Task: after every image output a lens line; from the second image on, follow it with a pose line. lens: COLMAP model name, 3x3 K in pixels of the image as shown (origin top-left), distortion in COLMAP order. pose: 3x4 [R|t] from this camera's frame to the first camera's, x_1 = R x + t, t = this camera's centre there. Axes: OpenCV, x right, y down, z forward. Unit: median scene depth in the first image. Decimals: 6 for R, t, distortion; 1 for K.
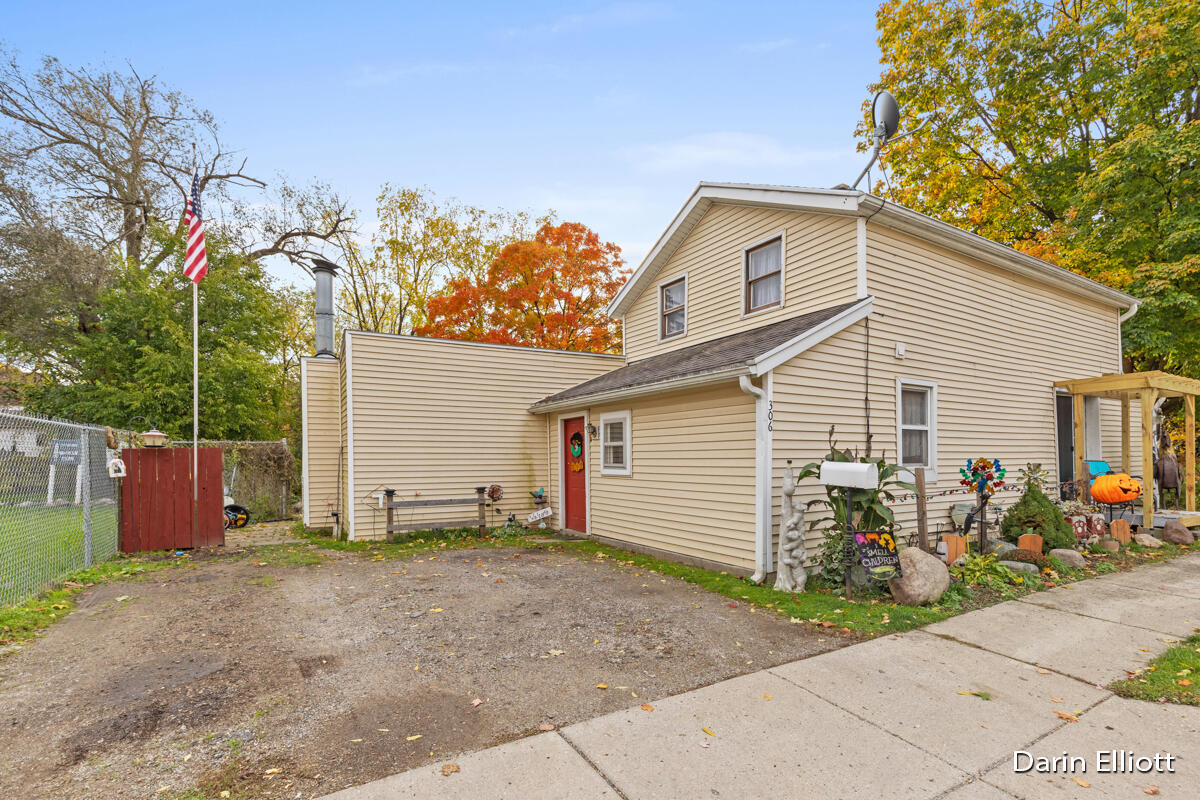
lens RADIAL K [[553.1, 0, 598.1], [0, 553.1, 455.2], [0, 0, 1]] dist [0.000174, -0.000081]
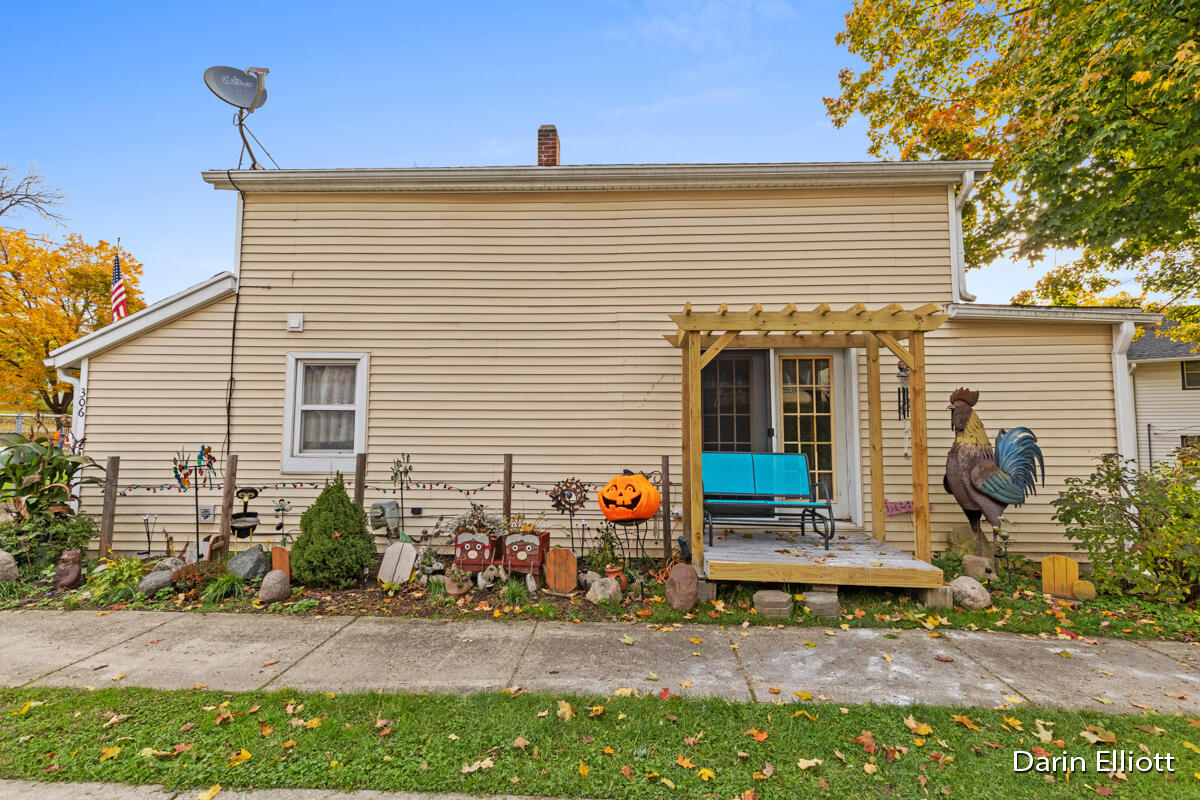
lens RADIAL K [[558.1, 0, 602.1], [0, 558.1, 384.7], [0, 0, 1]] dist [0.000869, -0.000309]
pose [[0.845412, -0.028948, -0.533330, 1.380718], [-0.006507, 0.997898, -0.064478, -0.032165], [0.534075, 0.057981, 0.843446, 0.486860]]
